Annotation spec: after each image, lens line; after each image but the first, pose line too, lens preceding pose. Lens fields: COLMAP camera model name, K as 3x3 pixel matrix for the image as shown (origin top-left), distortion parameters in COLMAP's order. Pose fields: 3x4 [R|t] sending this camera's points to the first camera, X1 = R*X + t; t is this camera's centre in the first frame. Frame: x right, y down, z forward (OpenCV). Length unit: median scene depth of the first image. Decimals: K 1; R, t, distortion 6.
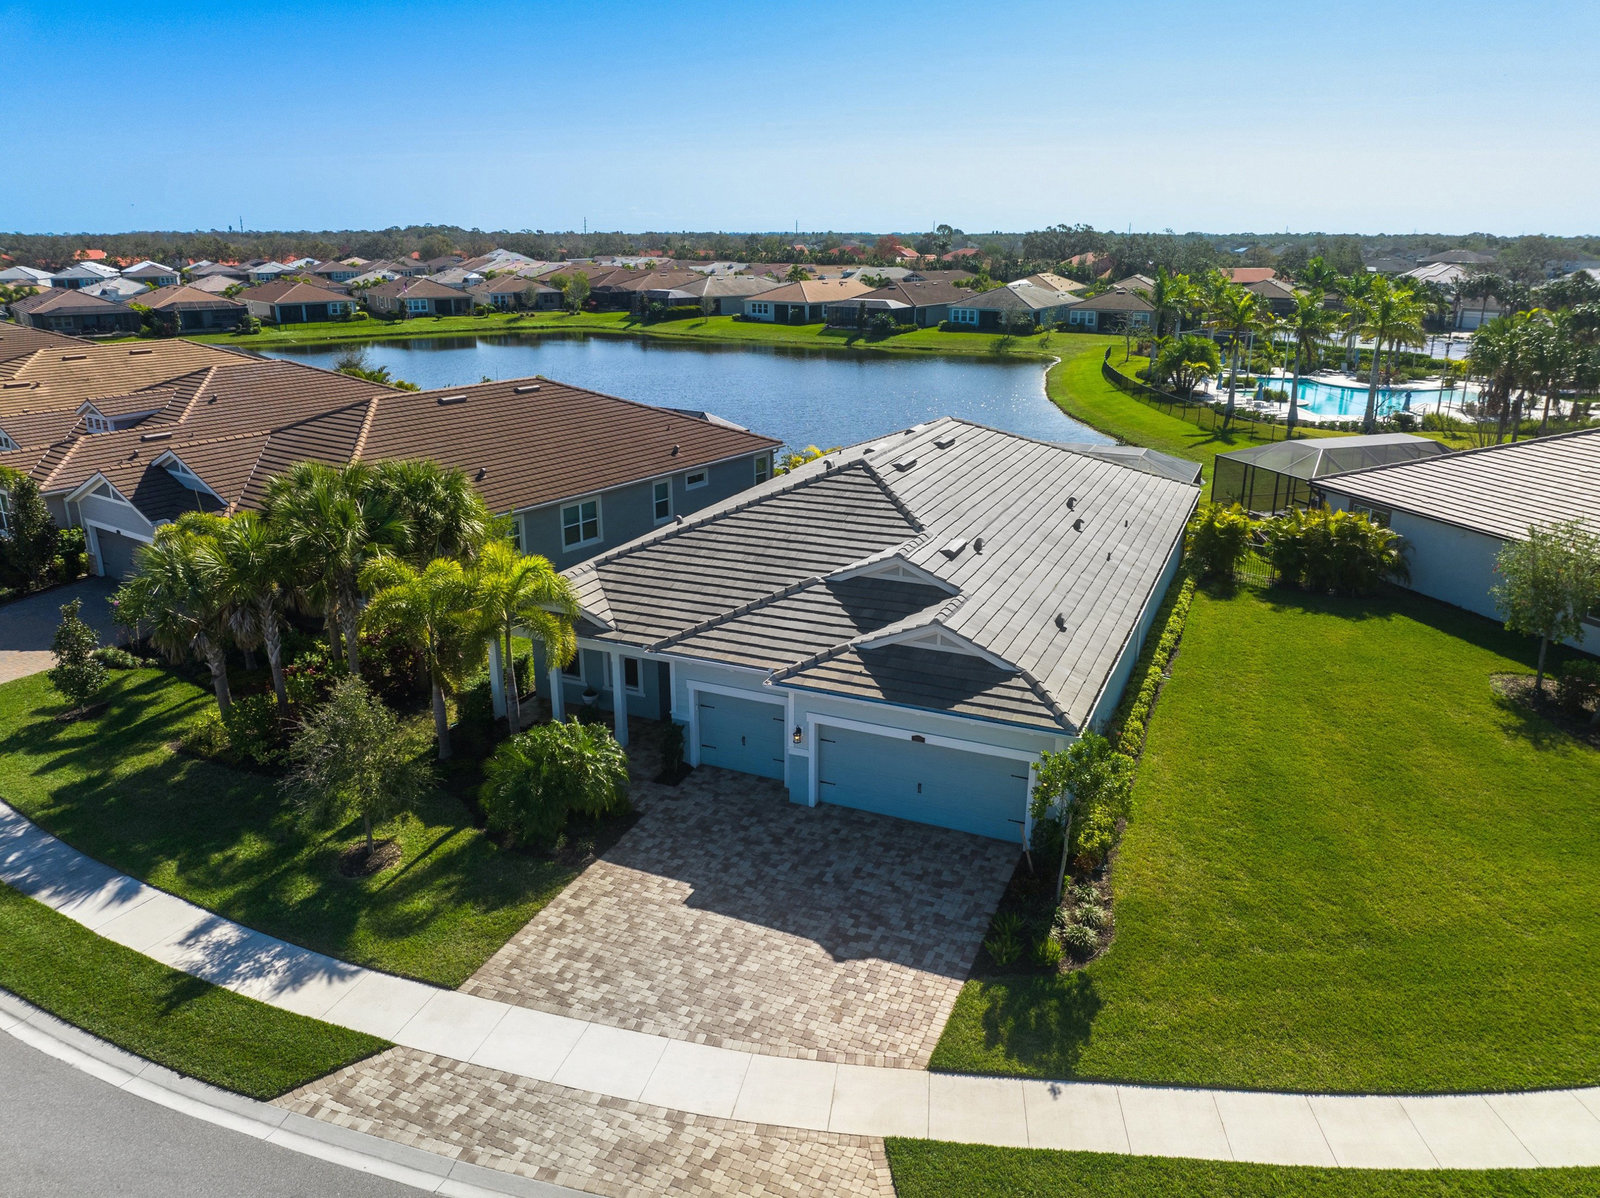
lens RADIAL K [[1130.2, 0, 800.0], [0, 1130.2, 599.0], [0, 0, 1]] dist [-0.034935, -0.004740]
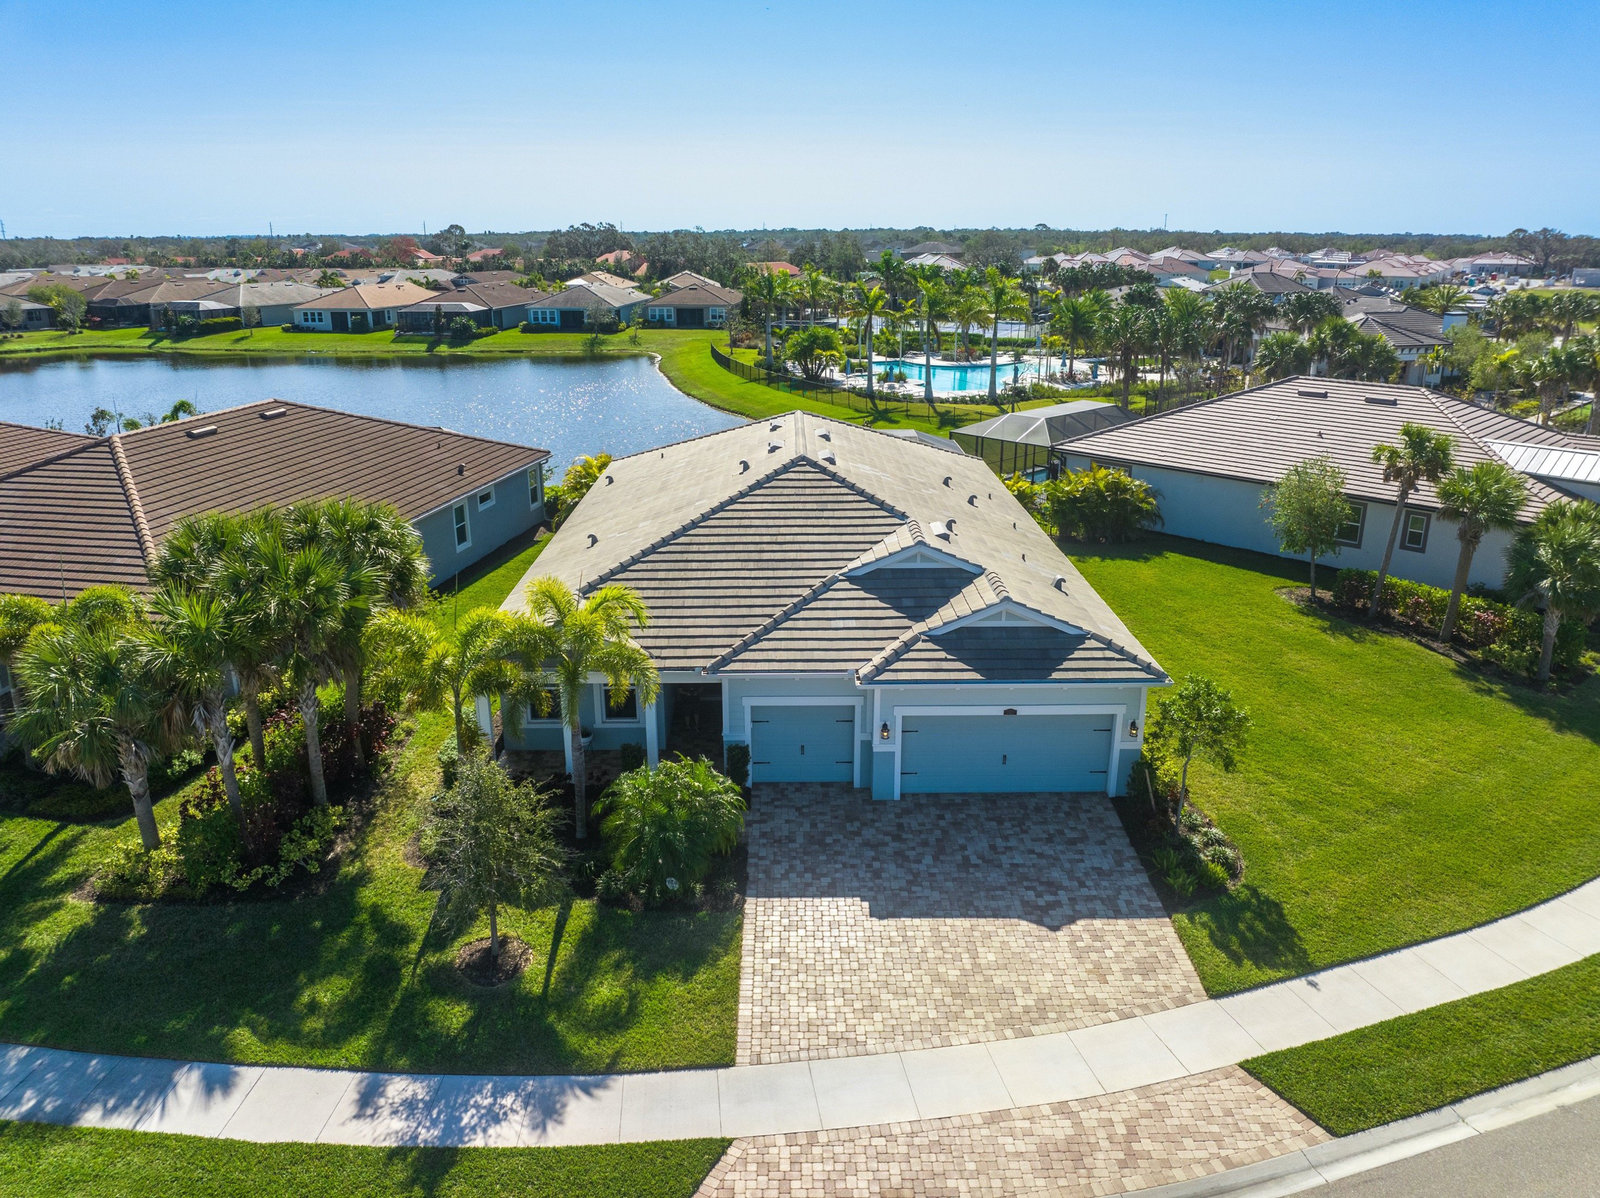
lens RADIAL K [[1130.2, 0, 800.0], [0, 1130.2, 599.0], [0, 0, 1]] dist [-0.034935, -0.004740]
pose [[0.908741, -0.131072, 0.396244, -0.399491], [0.130820, 0.991016, 0.027793, -0.029015], [-0.396327, 0.026580, 0.917724, 0.098311]]
